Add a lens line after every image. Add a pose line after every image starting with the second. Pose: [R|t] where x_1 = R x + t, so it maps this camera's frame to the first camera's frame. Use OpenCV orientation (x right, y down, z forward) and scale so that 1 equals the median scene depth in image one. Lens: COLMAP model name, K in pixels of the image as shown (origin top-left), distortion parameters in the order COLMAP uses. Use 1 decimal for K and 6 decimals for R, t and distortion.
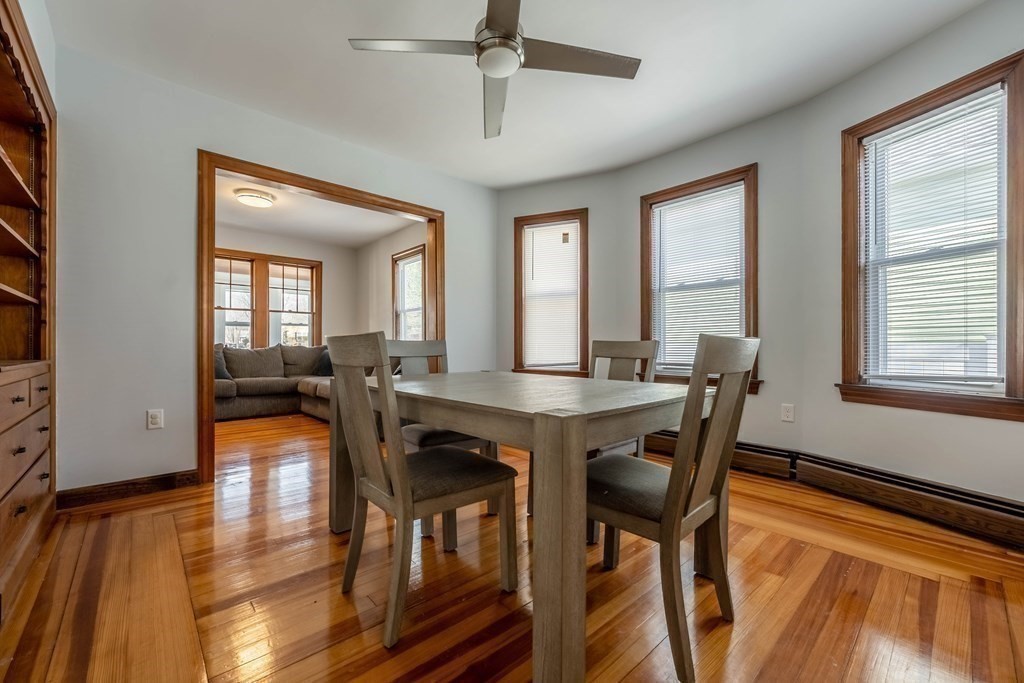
lens RADIAL K [[414.3, 0, 510.6], [0, 414.3, 343.1], [0, 0, 1]] dist [-0.000428, -0.000035]
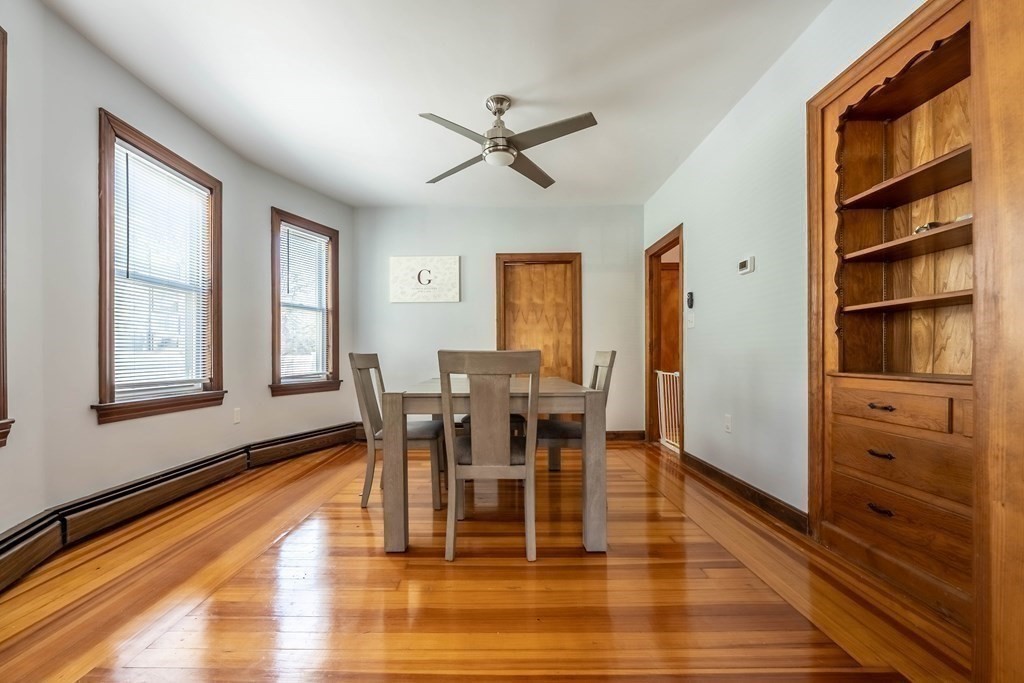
lens RADIAL K [[413.8, 0, 500.9], [0, 413.8, 358.5], [0, 0, 1]] dist [-0.002300, -0.000178]
pose [[-0.733810, 0.001791, 0.679352, -0.683480], [0.001852, 0.999998, -0.000636, 0.010358], [-0.679352, 0.000791, -0.733812, 1.395000]]
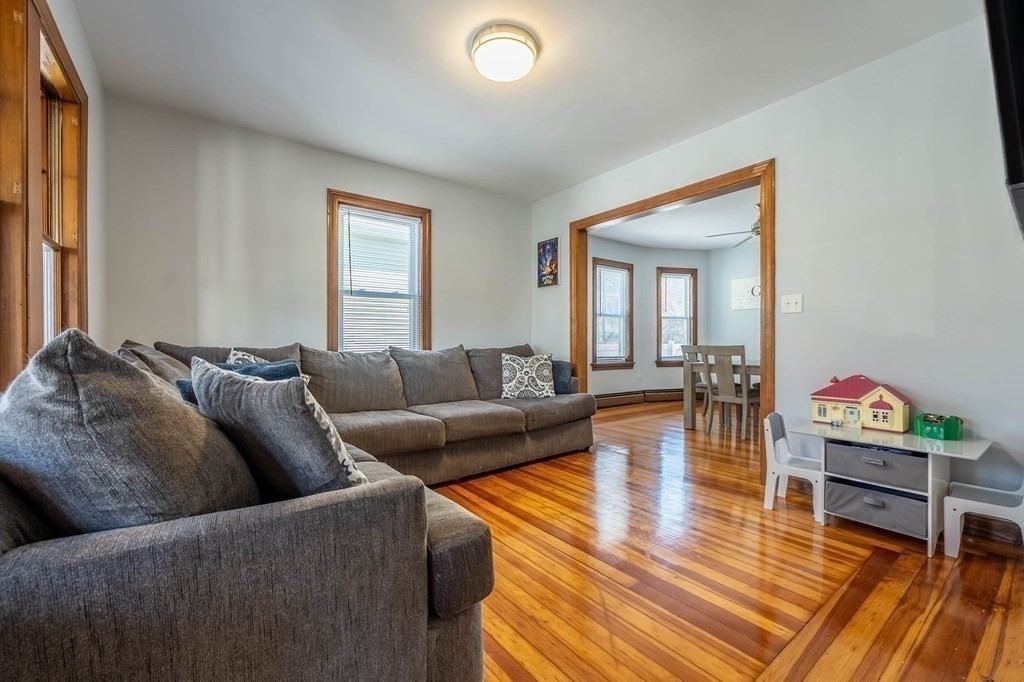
lens RADIAL K [[424.8, 0, 510.8], [0, 424.8, 345.5], [0, 0, 1]] dist [-0.000880, -0.000125]
pose [[0.089993, -0.002071, 0.995940, -1.882521], [-0.002260, 0.999995, 0.002284, -0.004953], [-0.995940, -0.002457, 0.089988, 1.570335]]
